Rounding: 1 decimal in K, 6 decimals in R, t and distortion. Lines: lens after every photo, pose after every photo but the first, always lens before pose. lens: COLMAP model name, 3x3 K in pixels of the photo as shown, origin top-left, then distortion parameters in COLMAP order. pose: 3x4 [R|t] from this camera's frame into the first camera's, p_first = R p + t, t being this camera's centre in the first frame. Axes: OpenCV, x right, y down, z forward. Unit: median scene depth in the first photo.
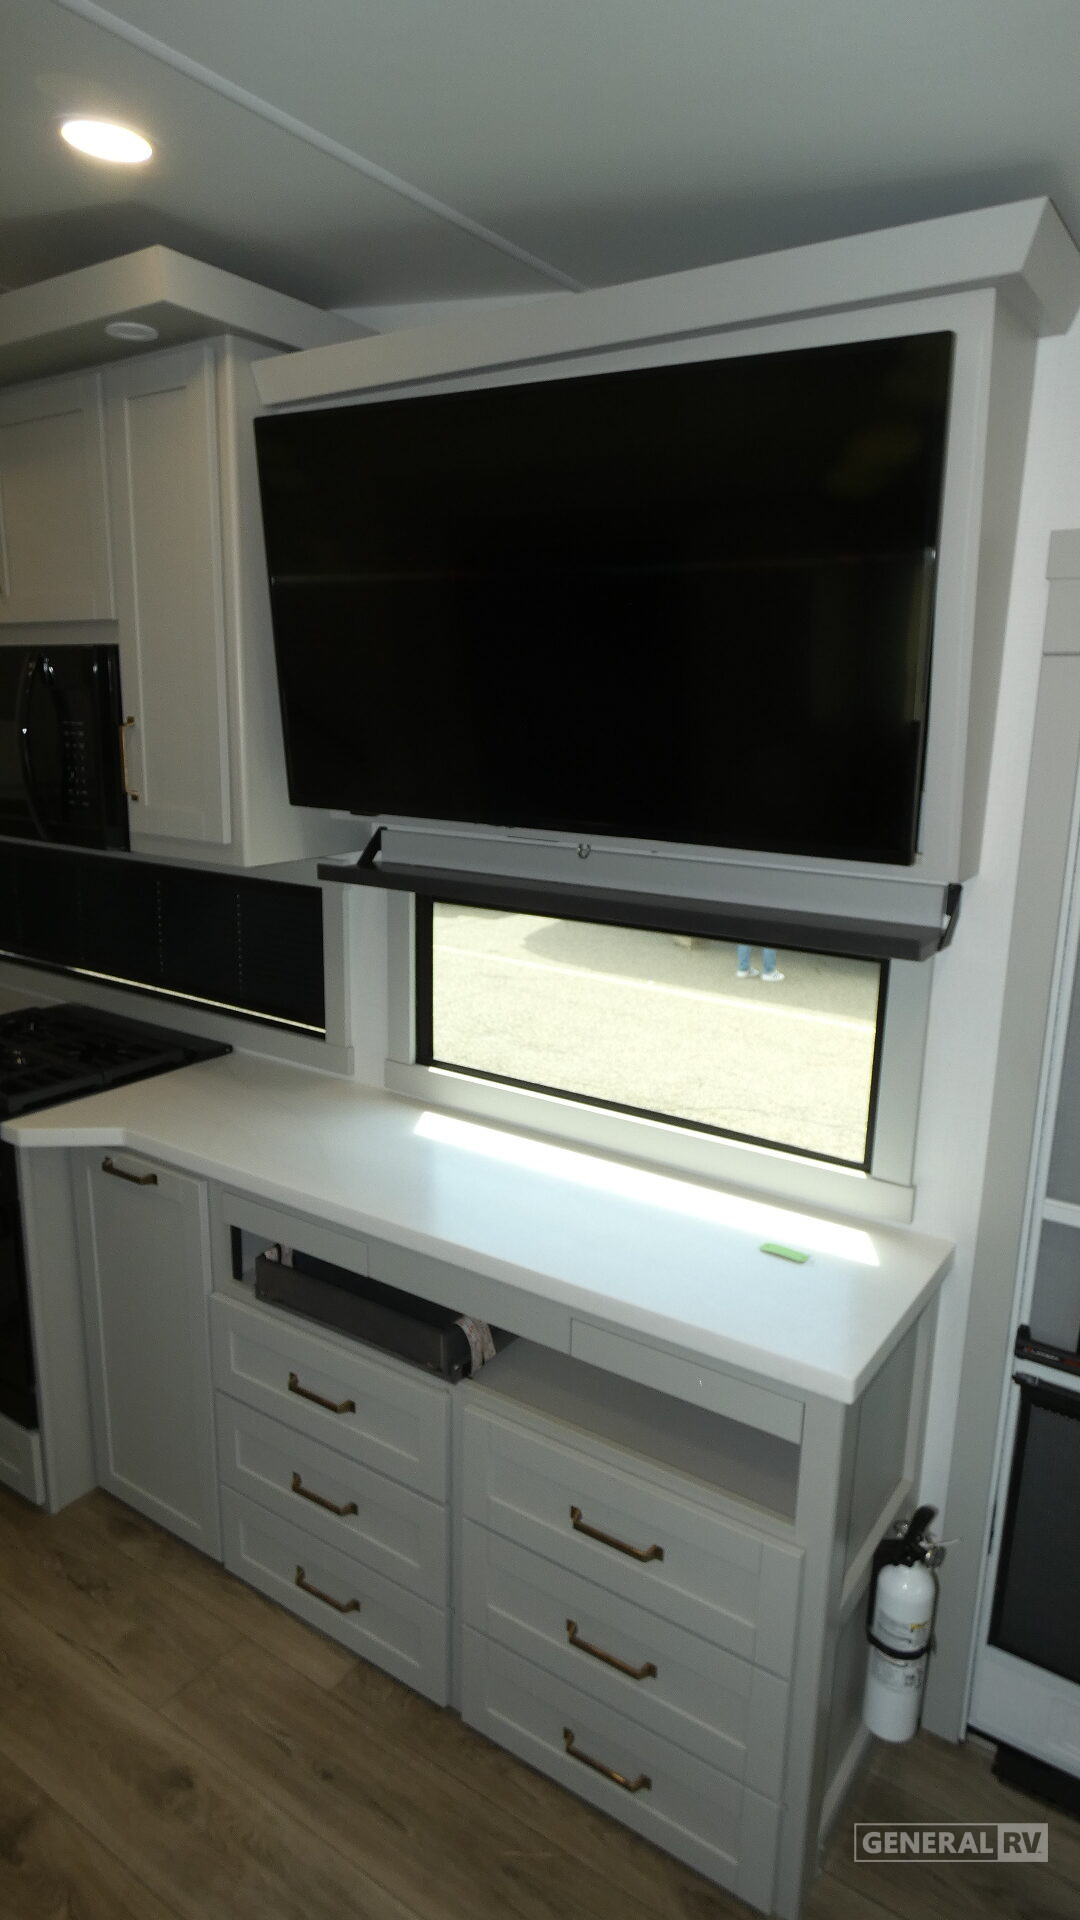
lens RADIAL K [[1149.5, 0, 536.6], [0, 1149.5, 960.0], [0, 0, 1]] dist [-0.002591, -0.002434]
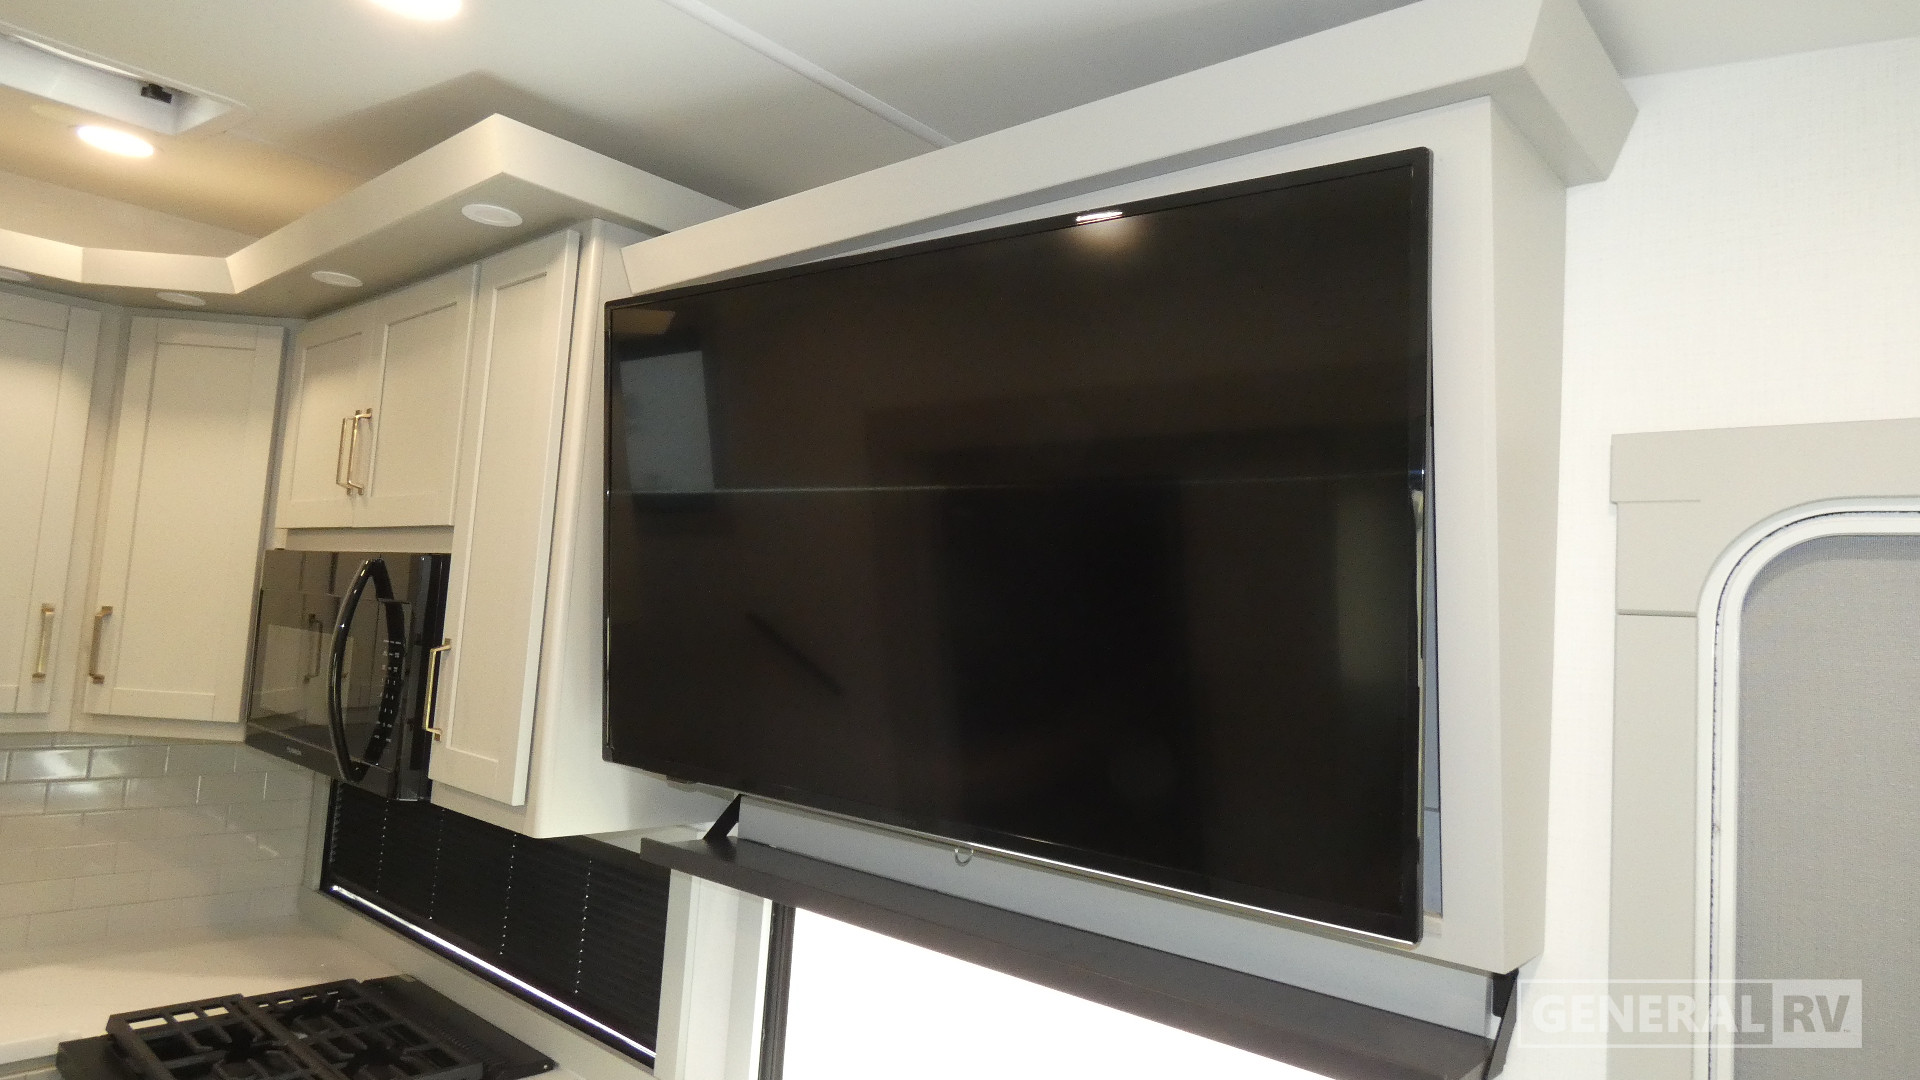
lens RADIAL K [[1149.5, 0, 955.0], [0, 1149.5, 535.4], [0, 0, 1]] dist [-0.002591, -0.002434]
pose [[0.990622, 0.037546, -0.131374, 0.109942], [-0.075685, 0.951303, -0.298822, -0.062339], [0.113757, 0.305962, 0.945223, 0.236170]]
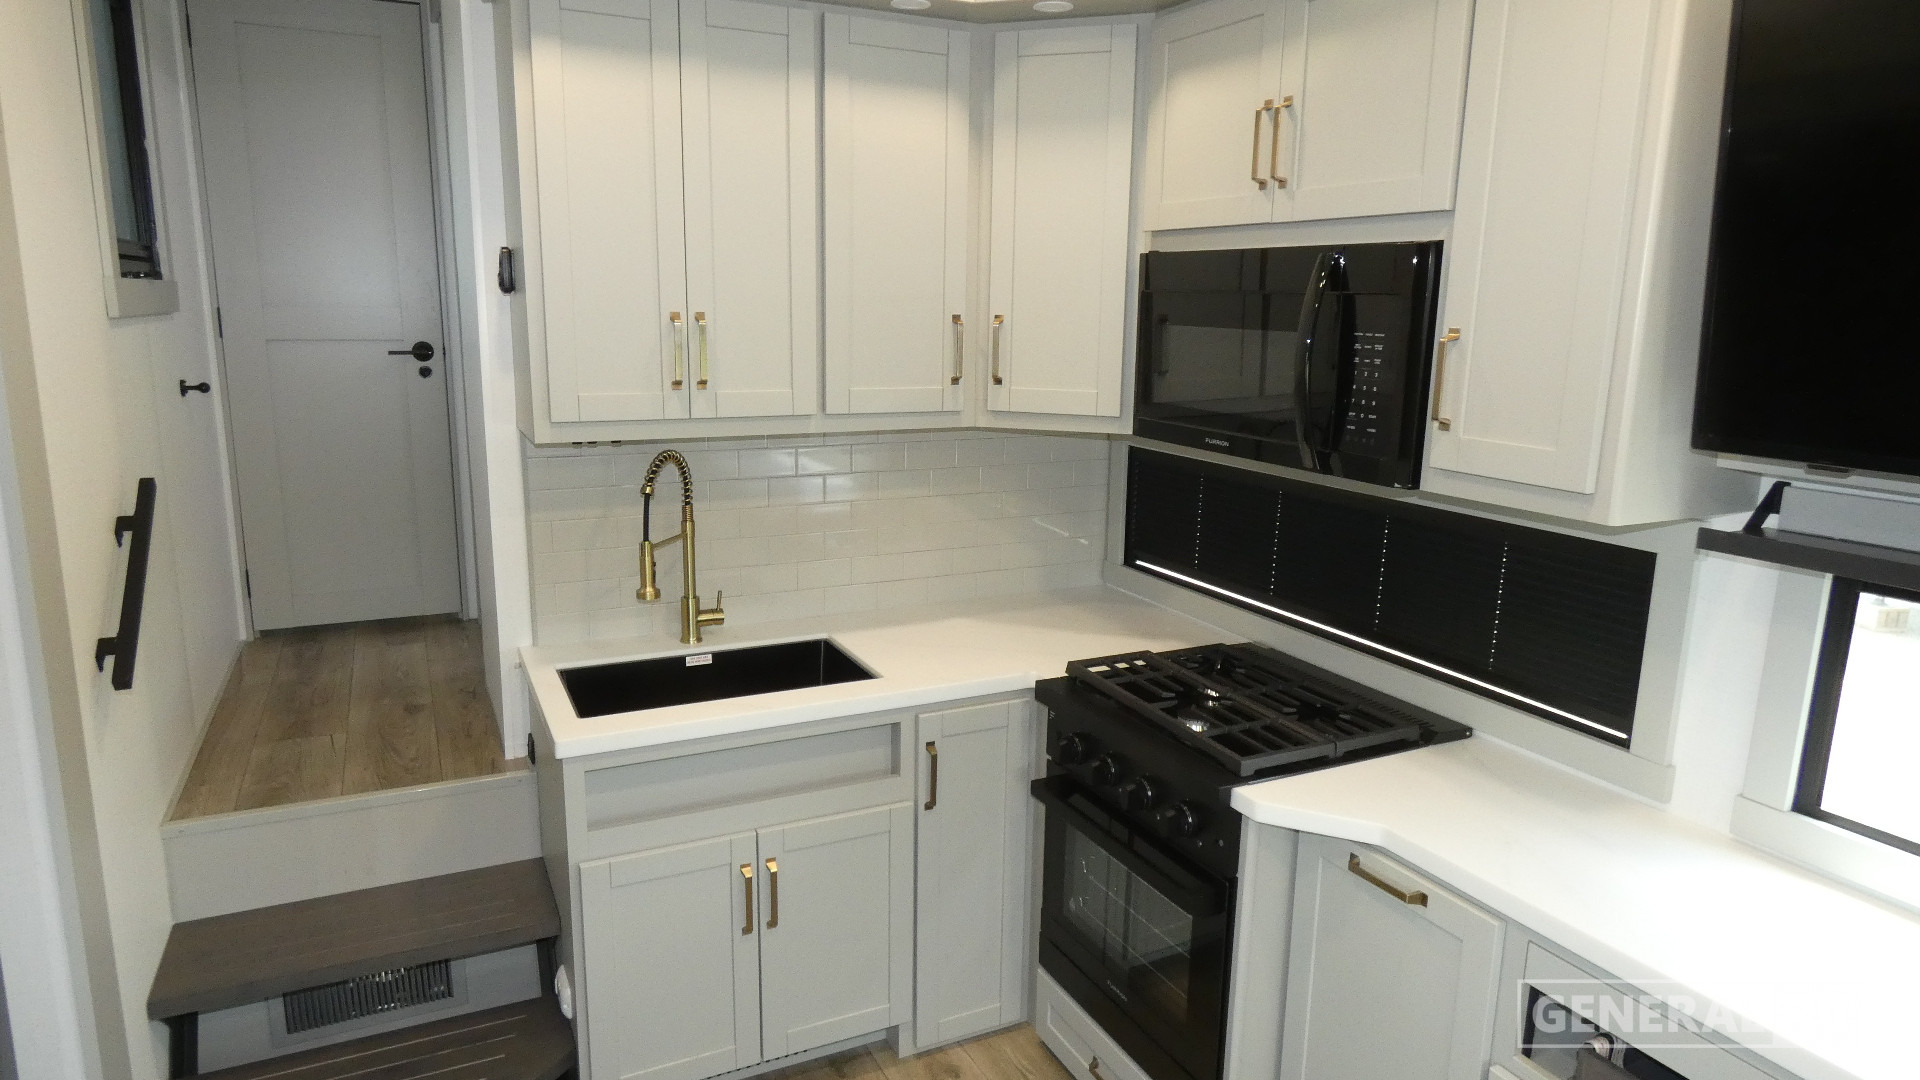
lens RADIAL K [[1149.5, 0, 955.0], [0, 1149.5, 535.4], [0, 0, 1]] dist [-0.002591, -0.002434]
pose [[0.872970, 0.093671, -0.478695, -0.254049], [-0.107442, 0.994210, -0.001389, -0.025674], [0.475794, 0.052644, 0.877980, 0.122334]]
